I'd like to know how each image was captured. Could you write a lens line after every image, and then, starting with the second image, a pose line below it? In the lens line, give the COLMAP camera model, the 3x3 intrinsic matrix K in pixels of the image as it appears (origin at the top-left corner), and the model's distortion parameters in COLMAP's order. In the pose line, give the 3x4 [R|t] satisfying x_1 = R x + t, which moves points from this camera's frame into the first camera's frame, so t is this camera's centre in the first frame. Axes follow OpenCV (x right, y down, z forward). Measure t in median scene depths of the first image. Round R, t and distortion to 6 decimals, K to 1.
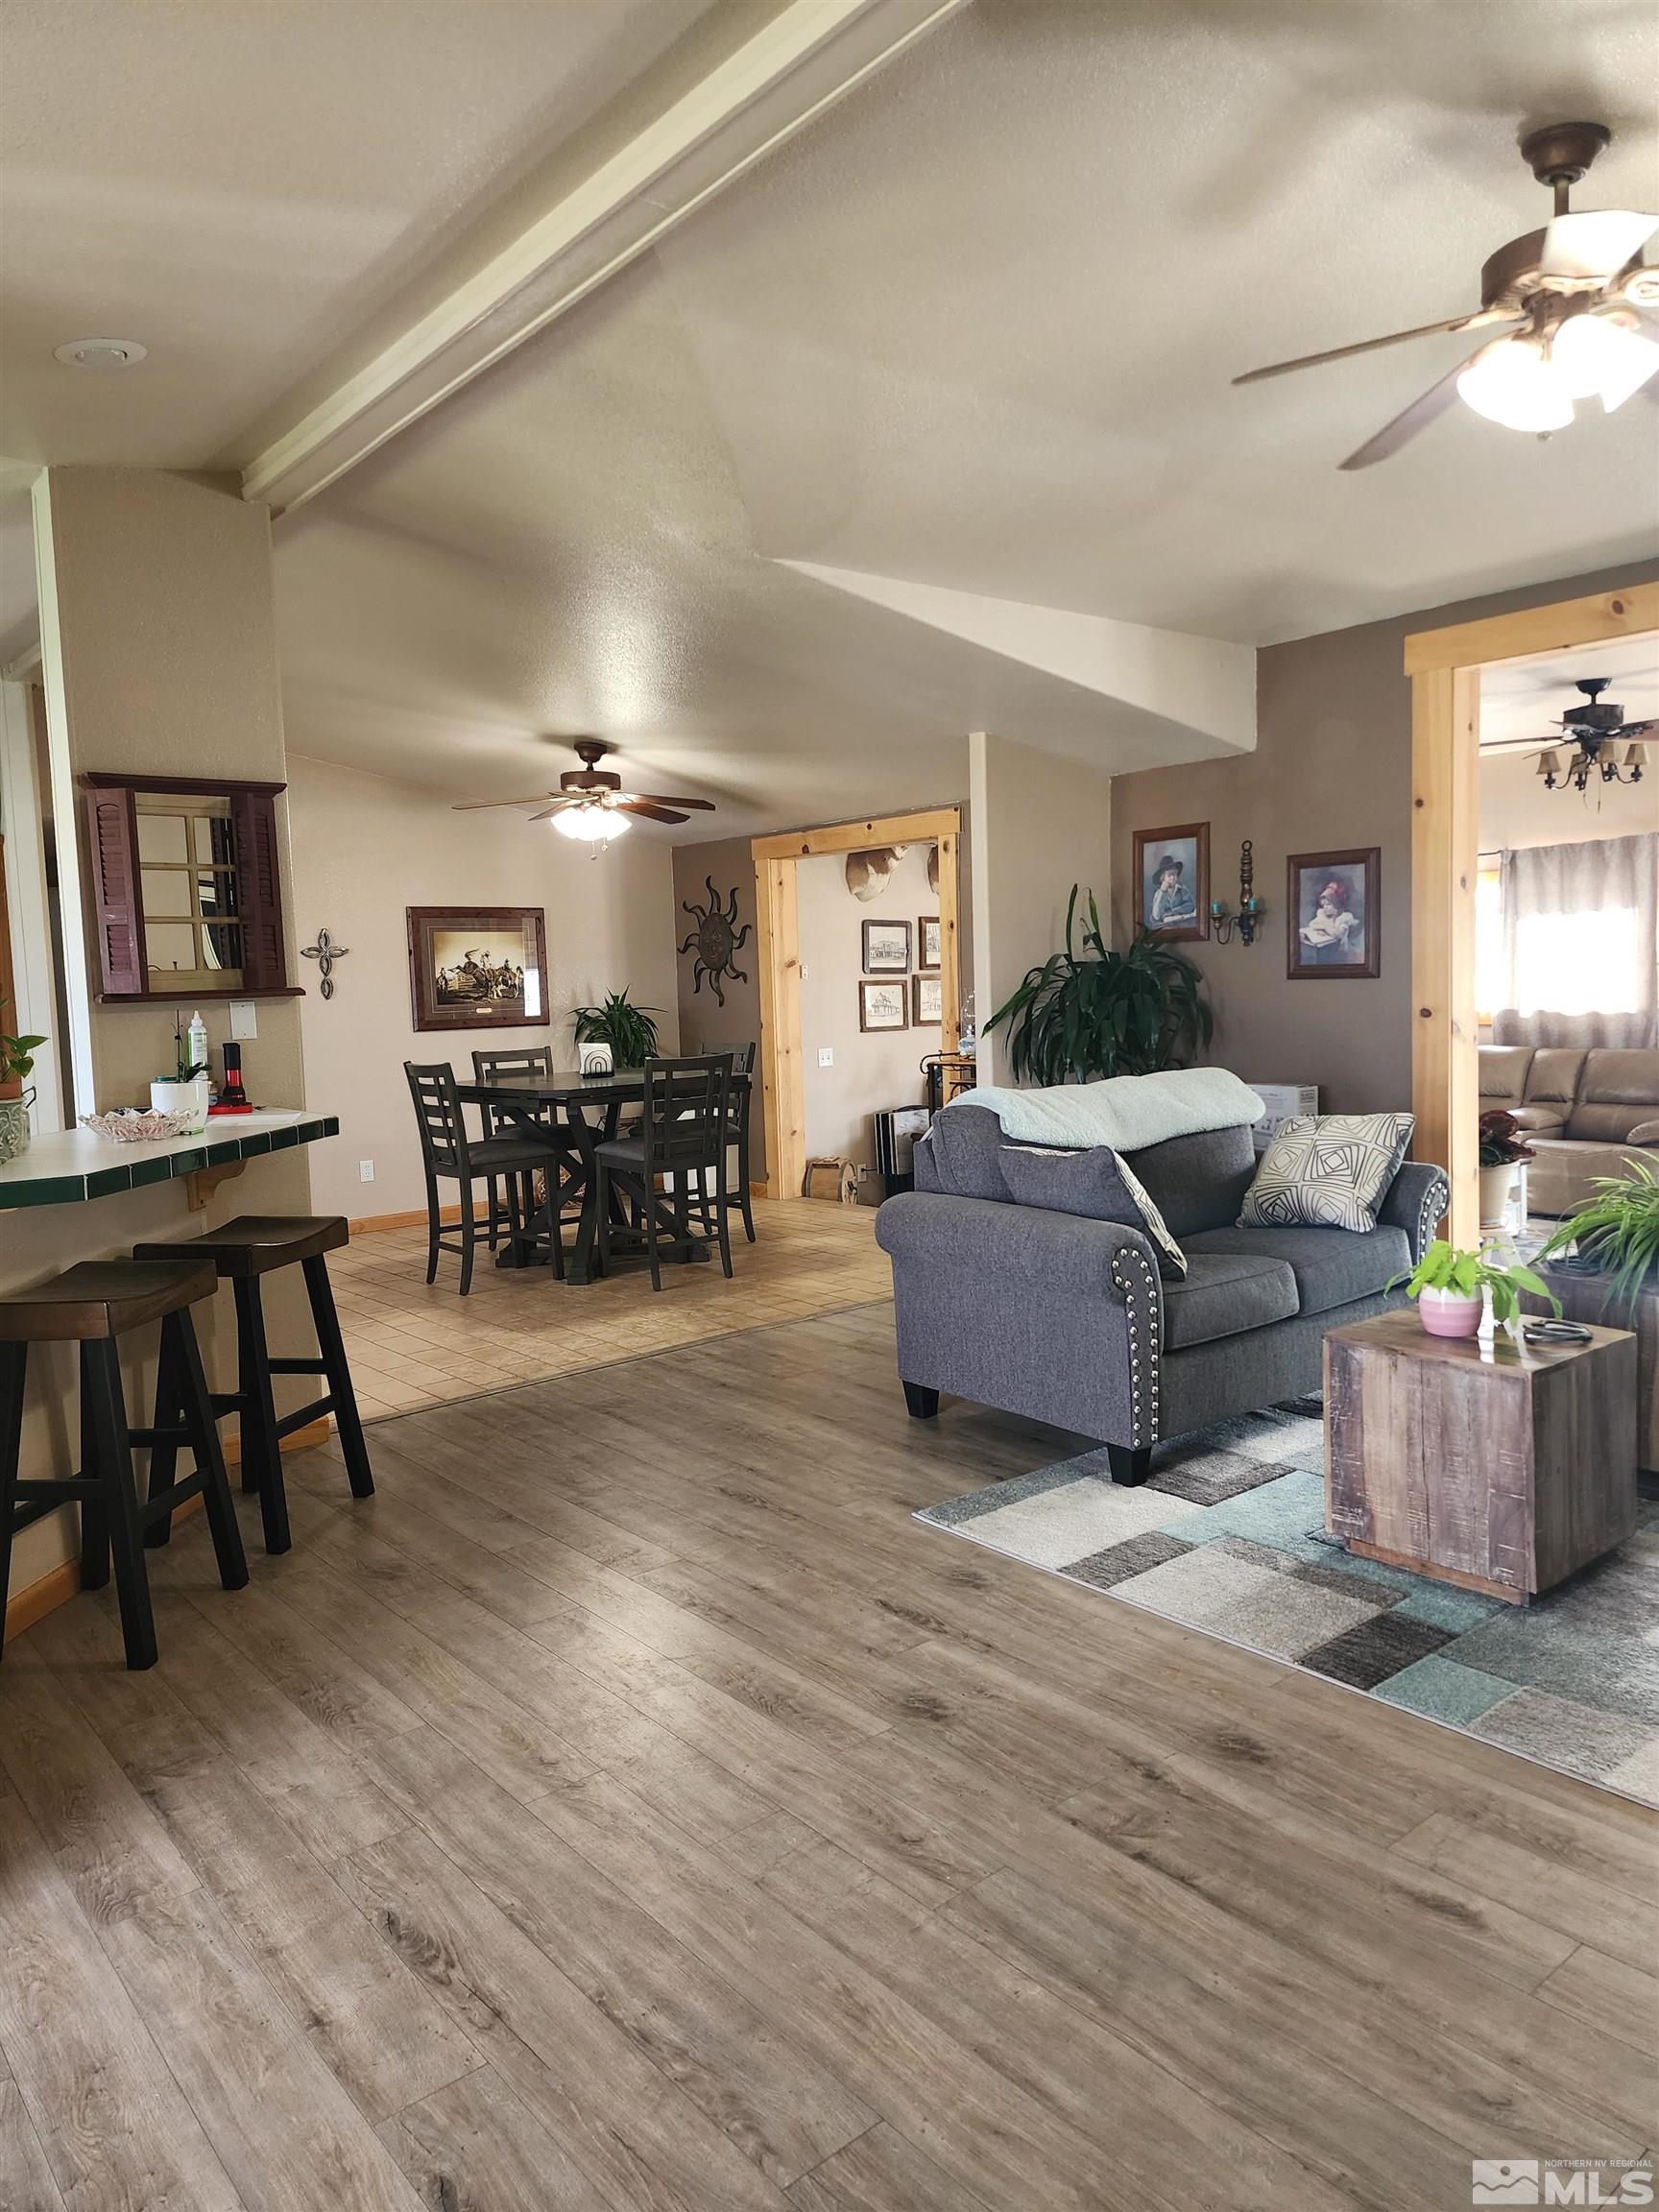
lens RADIAL K [[1463.5, 0, 814.6], [0, 1463.5, 1096.0], [0, 0, 1]] dist [0.062017, -0.048032]
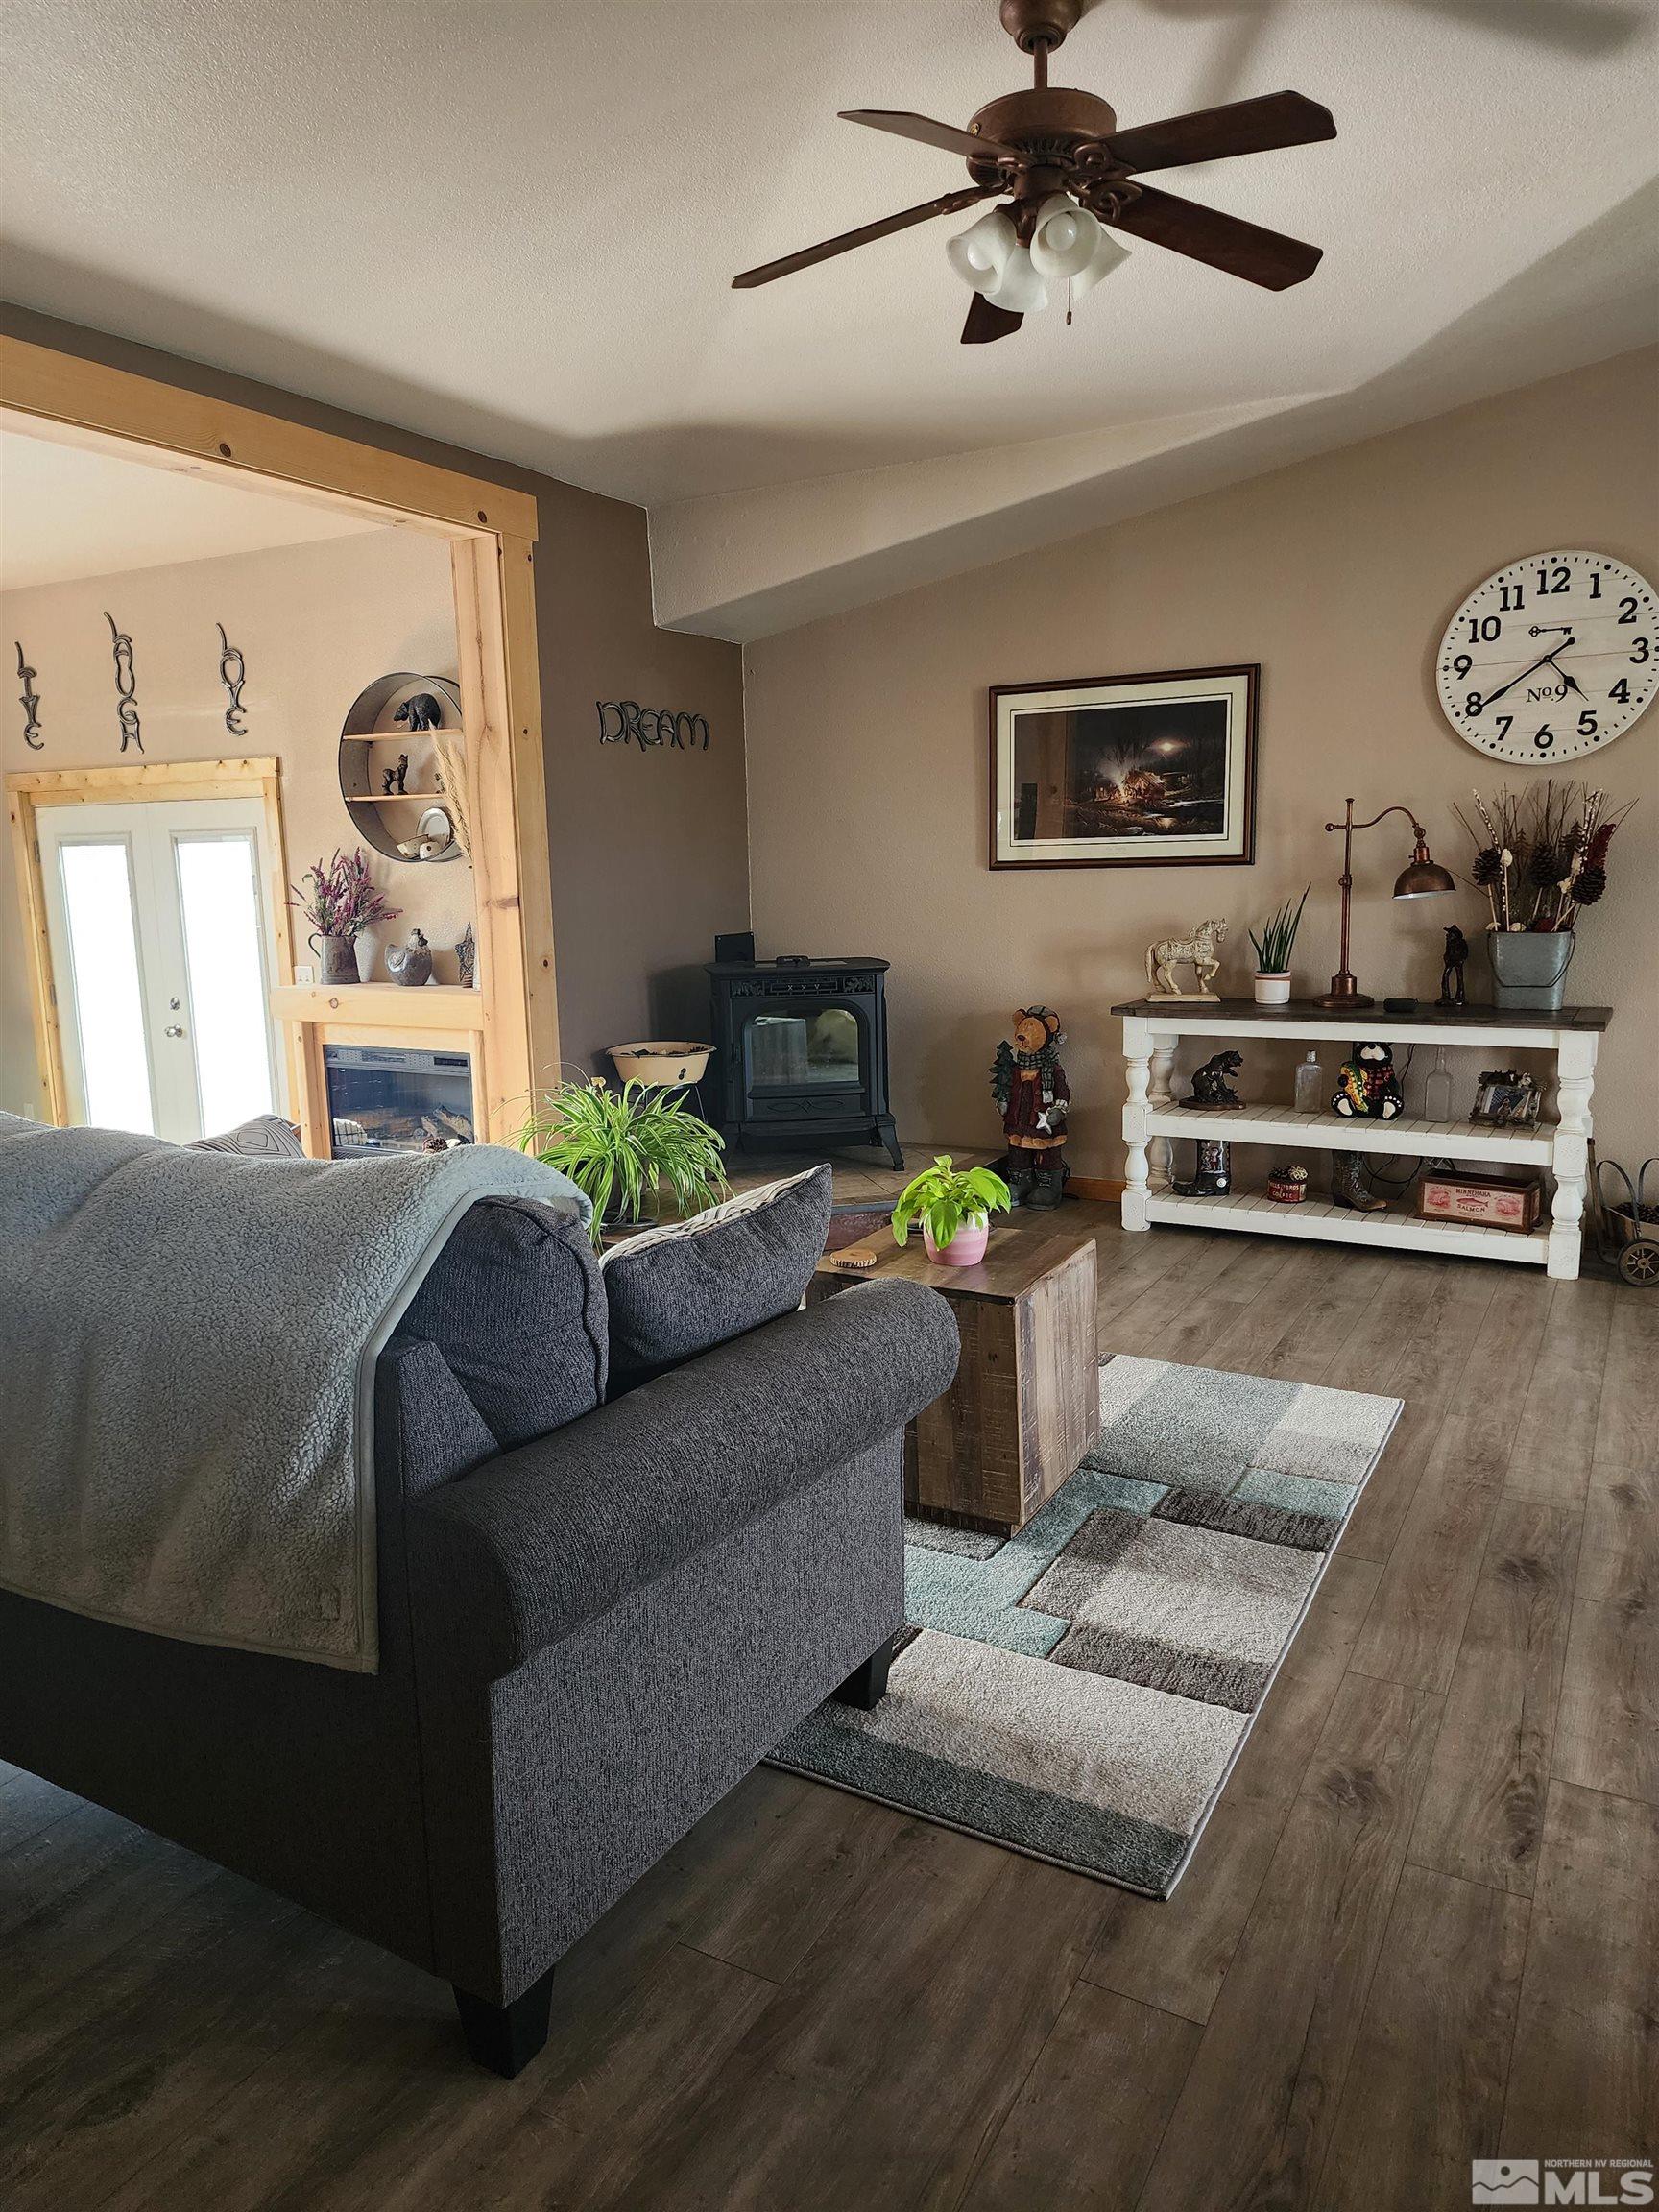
lens RADIAL K [[1469.9, 0, 825.2], [0, 1469.9, 1120.8], [0, 0, 1]] dist [0.063533, -0.048695]
pose [[-0.362935, -0.121407, 0.923872, -0.417114], [0.113832, 0.978273, 0.173273, -0.104828], [-0.924835, 0.168053, -0.341230, 1.528143]]
